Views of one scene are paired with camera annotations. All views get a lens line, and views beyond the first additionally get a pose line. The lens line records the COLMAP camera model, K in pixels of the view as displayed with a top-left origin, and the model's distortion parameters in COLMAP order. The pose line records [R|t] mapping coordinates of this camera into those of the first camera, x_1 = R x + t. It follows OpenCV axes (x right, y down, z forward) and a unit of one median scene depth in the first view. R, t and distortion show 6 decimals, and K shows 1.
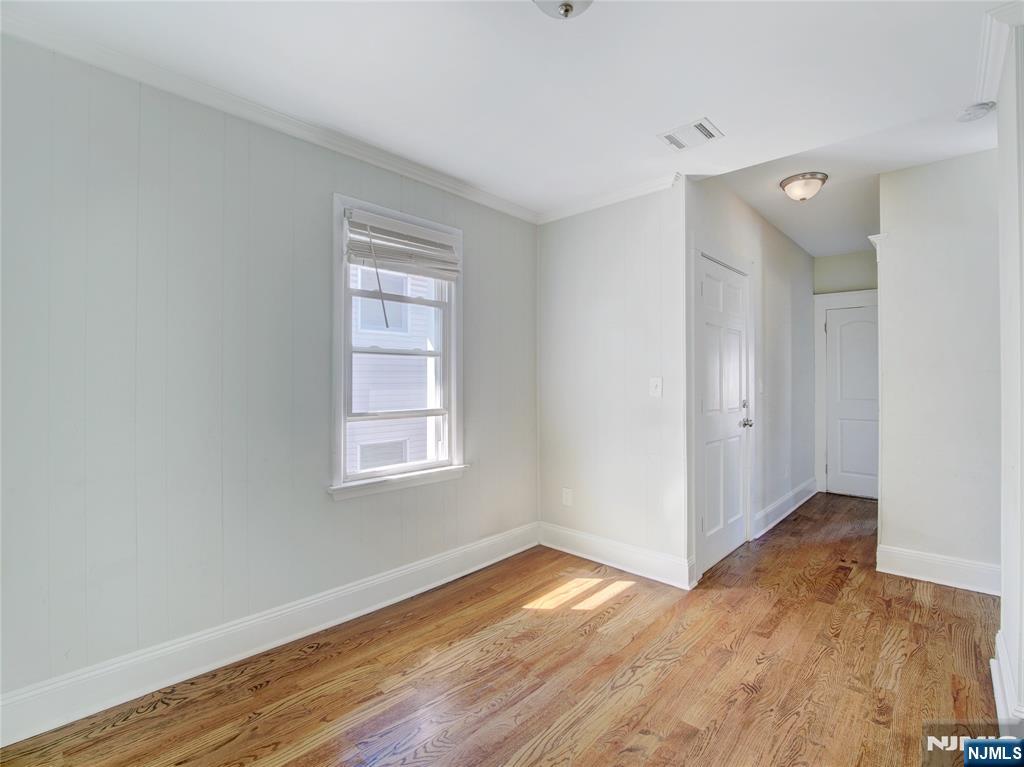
lens RADIAL K [[487.7, 0, 517.5], [0, 487.7, 380.5], [0, 0, 1]] dist [-0.013630, -0.000605]
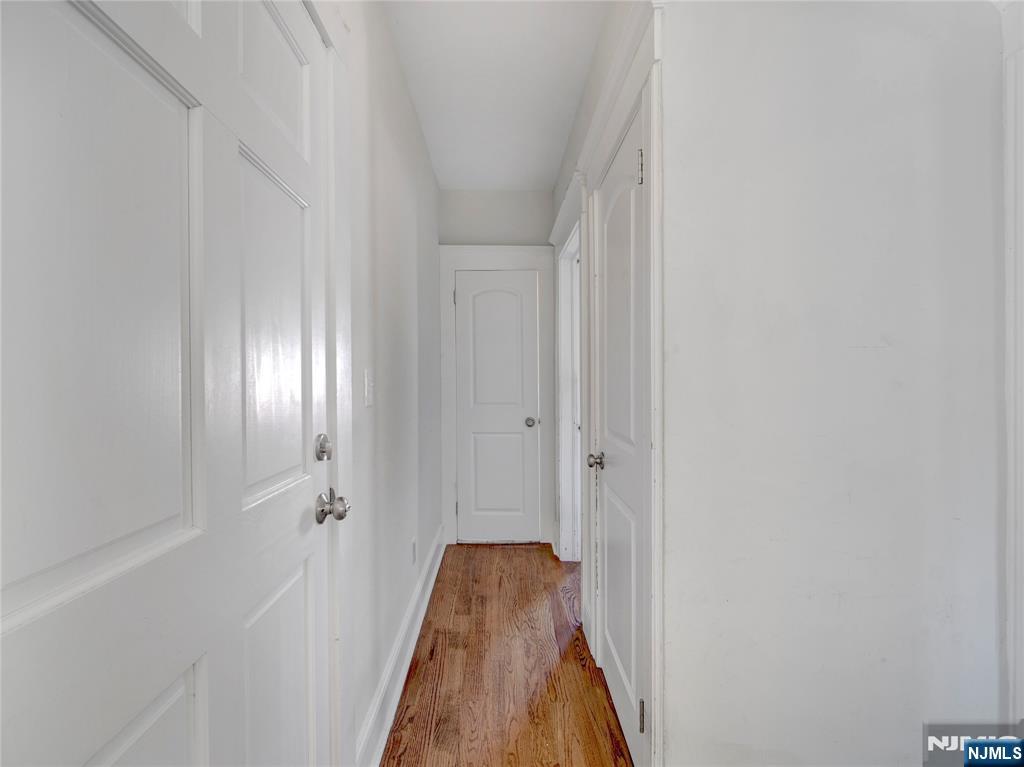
lens RADIAL K [[487.7, 0, 511.7], [0, 487.7, 382.0], [0, 0, 1]] dist [-0.013630, -0.000605]
pose [[0.722072, -0.006498, 0.691788, 0.333798], [-0.000408, 0.999952, 0.009818, 0.002326], [-0.691818, -0.007372, 0.722034, 0.678663]]
